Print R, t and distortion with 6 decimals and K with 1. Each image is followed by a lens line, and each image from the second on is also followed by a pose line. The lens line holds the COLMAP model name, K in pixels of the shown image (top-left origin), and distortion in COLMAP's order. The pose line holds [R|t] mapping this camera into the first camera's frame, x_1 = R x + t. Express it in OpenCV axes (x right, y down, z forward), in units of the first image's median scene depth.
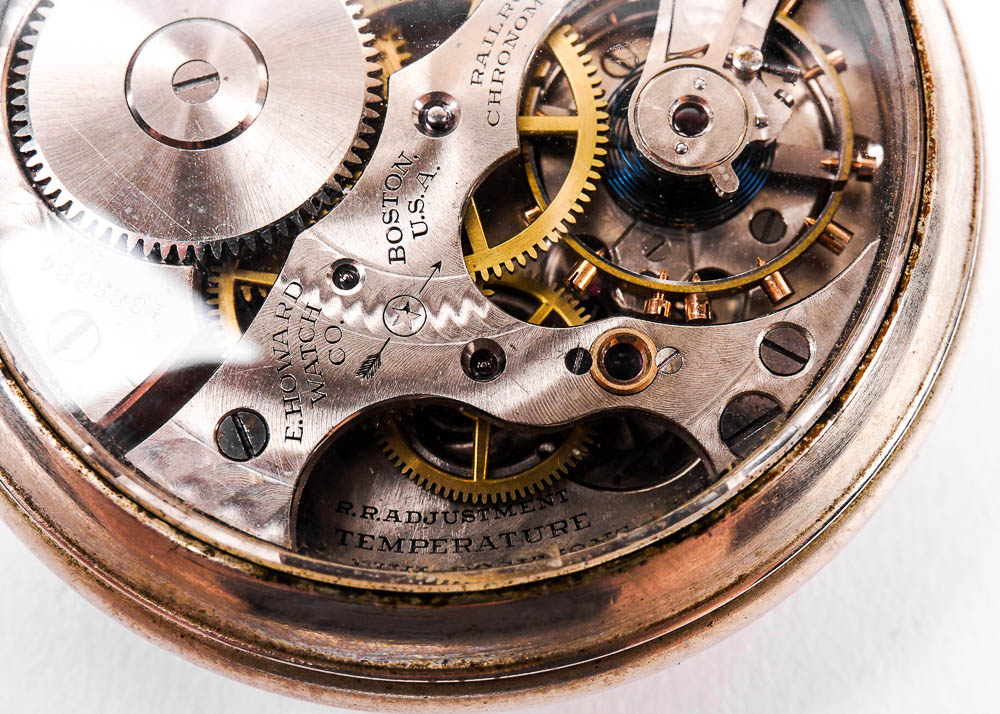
lens RADIAL K [[1198.5, 0, 503.9], [0, 1198.5, 404.6], [0, 0, 1]] dist [0.063784, 0.000000]
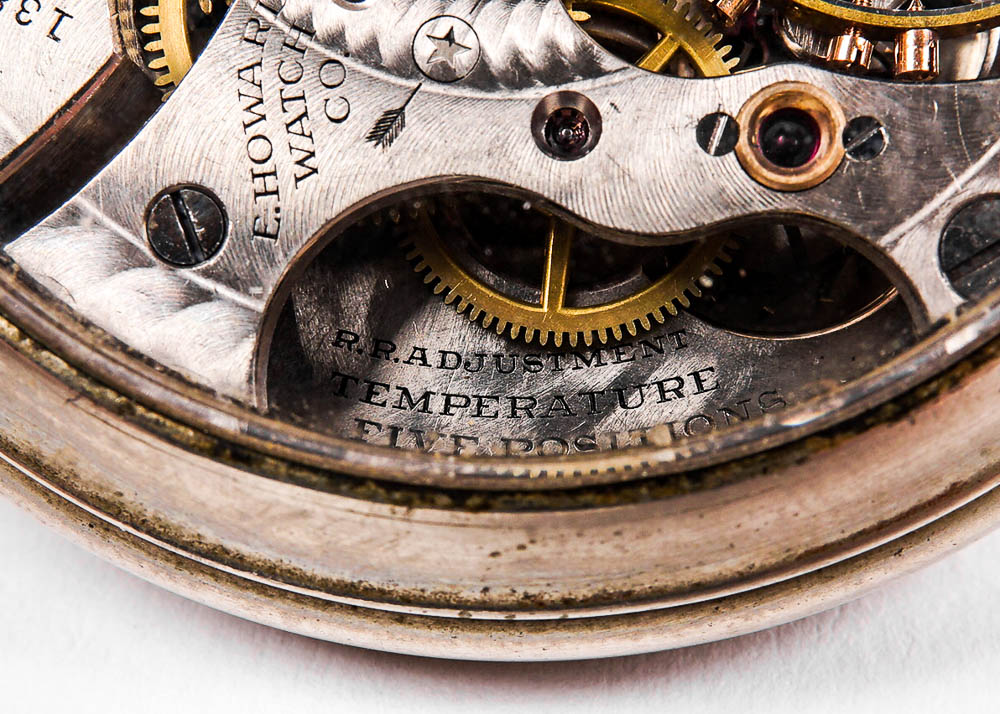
lens RADIAL K [[1430.3, 0, 524.3], [0, 1430.3, 320.2], [0, 0, 1]] dist [0.088666, 0.000000]
pose [[0.997577, 0.051123, -0.047176, 0.001491], [-0.045164, 0.991779, 0.119731, -0.024841], [0.052909, -0.117310, 0.991685, 0.238619]]
